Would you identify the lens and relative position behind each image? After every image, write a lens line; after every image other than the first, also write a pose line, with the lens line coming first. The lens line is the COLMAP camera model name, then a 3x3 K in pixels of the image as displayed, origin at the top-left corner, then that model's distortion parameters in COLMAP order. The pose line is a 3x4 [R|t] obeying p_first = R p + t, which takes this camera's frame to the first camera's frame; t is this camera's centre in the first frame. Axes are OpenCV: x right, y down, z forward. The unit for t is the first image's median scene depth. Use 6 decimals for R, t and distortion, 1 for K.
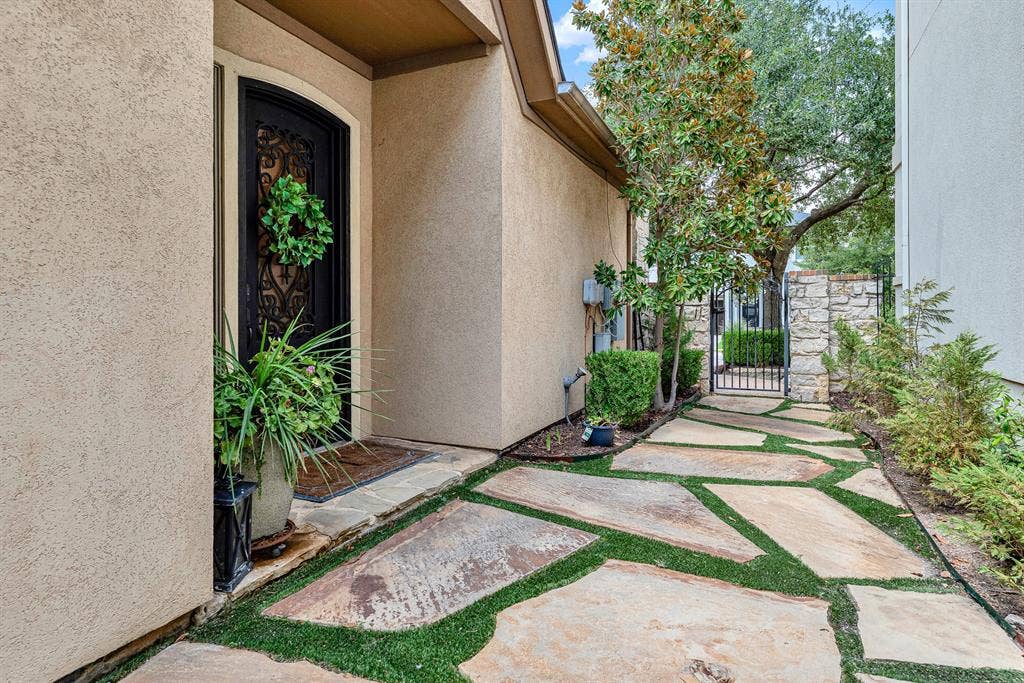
lens RADIAL K [[487.8, 0, 511.7], [0, 487.8, 313.5], [0, 0, 1]] dist [-0.002123, -0.000326]
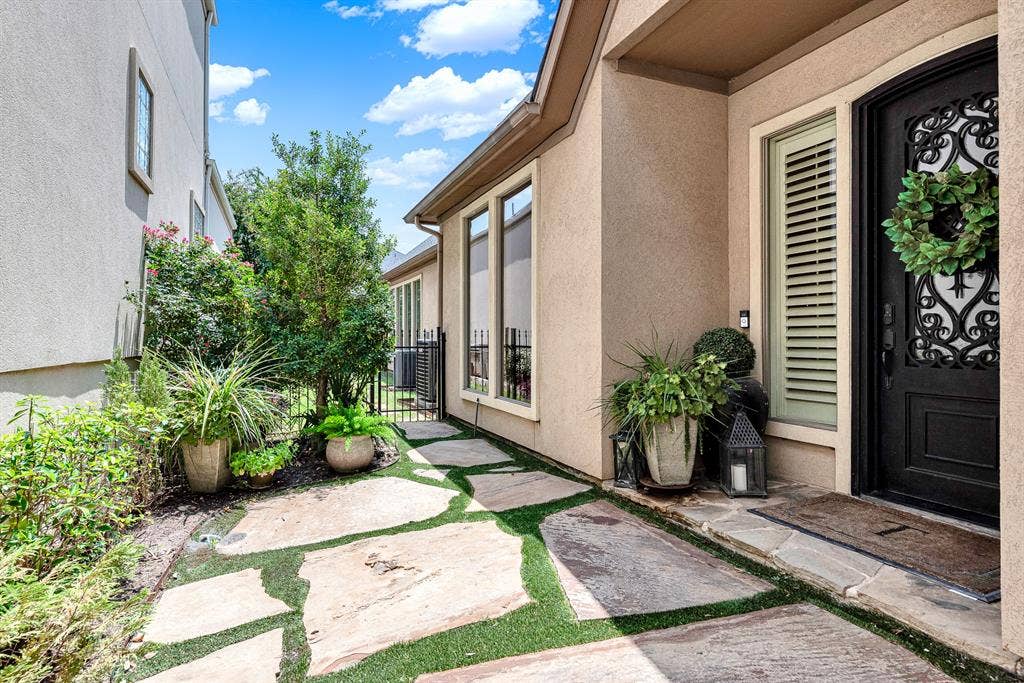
lens RADIAL K [[417.0, 0, 509.8], [0, 417.0, 328.1], [0, 0, 1]] dist [-0.001155, -0.000064]
pose [[-0.547998, -0.018408, -0.836277, 0.858851], [-0.000083, 0.999759, -0.021952, 0.003048], [0.836480, -0.011960, -0.547868, 1.352536]]
